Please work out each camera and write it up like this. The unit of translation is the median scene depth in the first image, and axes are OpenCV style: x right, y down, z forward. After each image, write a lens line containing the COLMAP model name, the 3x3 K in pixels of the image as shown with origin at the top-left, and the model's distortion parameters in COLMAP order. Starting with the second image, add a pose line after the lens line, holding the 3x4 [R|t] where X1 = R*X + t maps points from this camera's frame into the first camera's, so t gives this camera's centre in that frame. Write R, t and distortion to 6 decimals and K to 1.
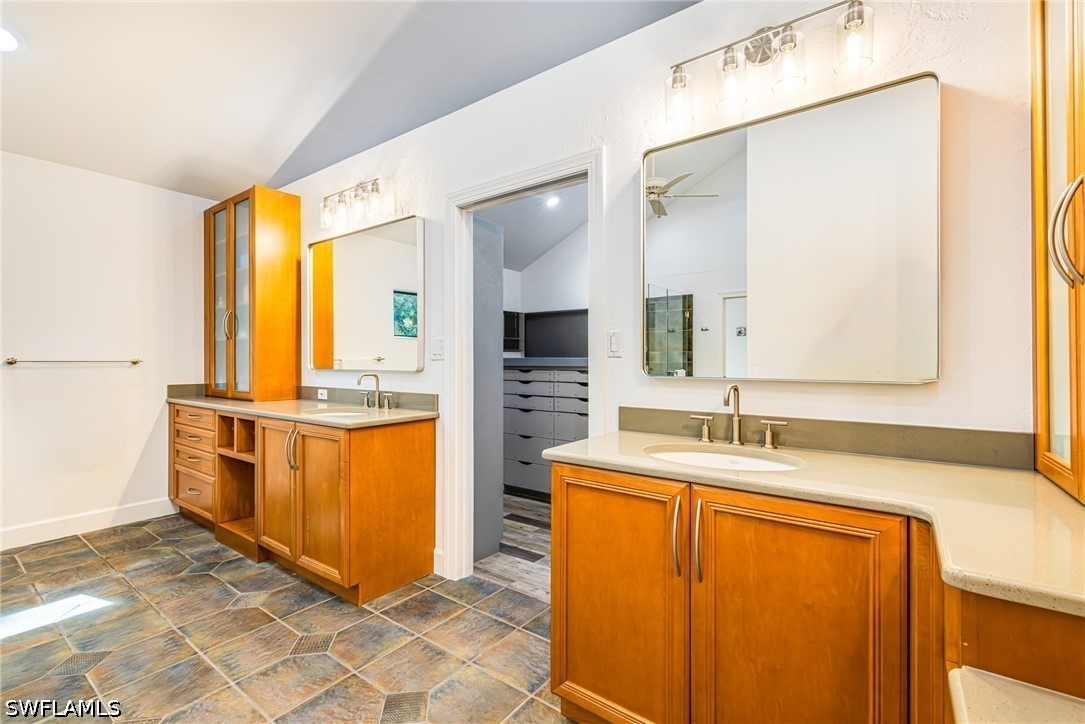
lens RADIAL K [[471.8, 0, 545.8], [0, 471.8, 356.8], [0, 0, 1]] dist [0.001192, 0.000225]
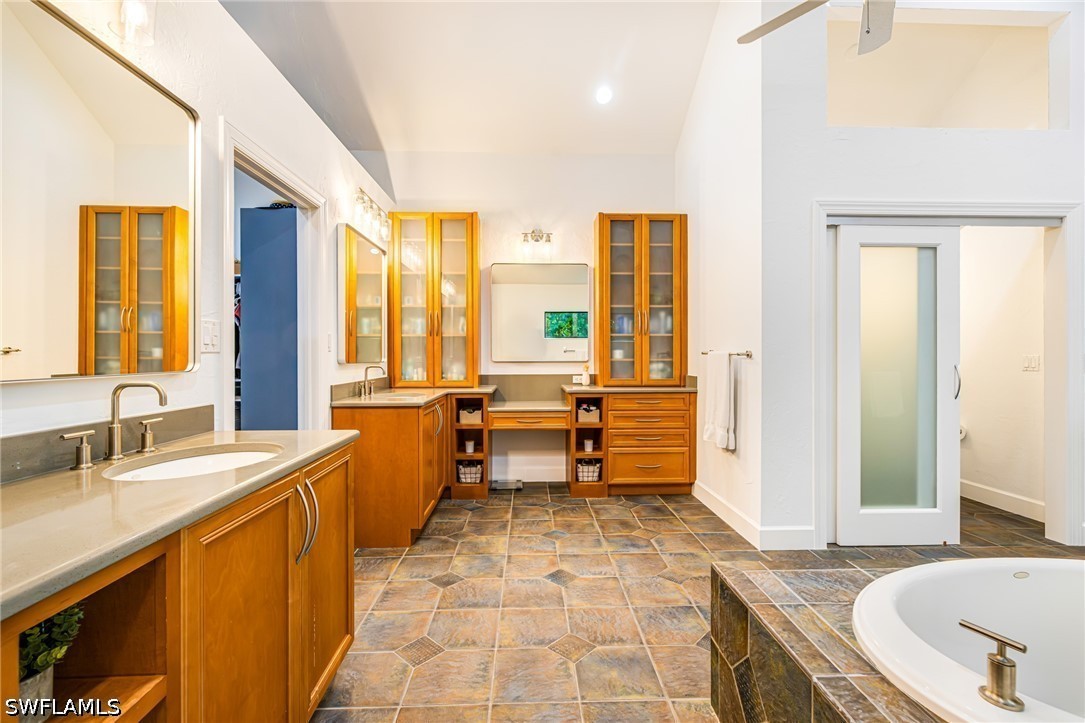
lens RADIAL K [[471.8, 0, 545.8], [0, 471.8, 356.3], [0, 0, 1]] dist [0.001192, 0.000225]
pose [[-0.616324, -0.004332, 0.787481, -1.523128], [-0.003262, 0.999990, 0.002948, 0.012944], [-0.787486, -0.000752, -0.616332, 1.515485]]
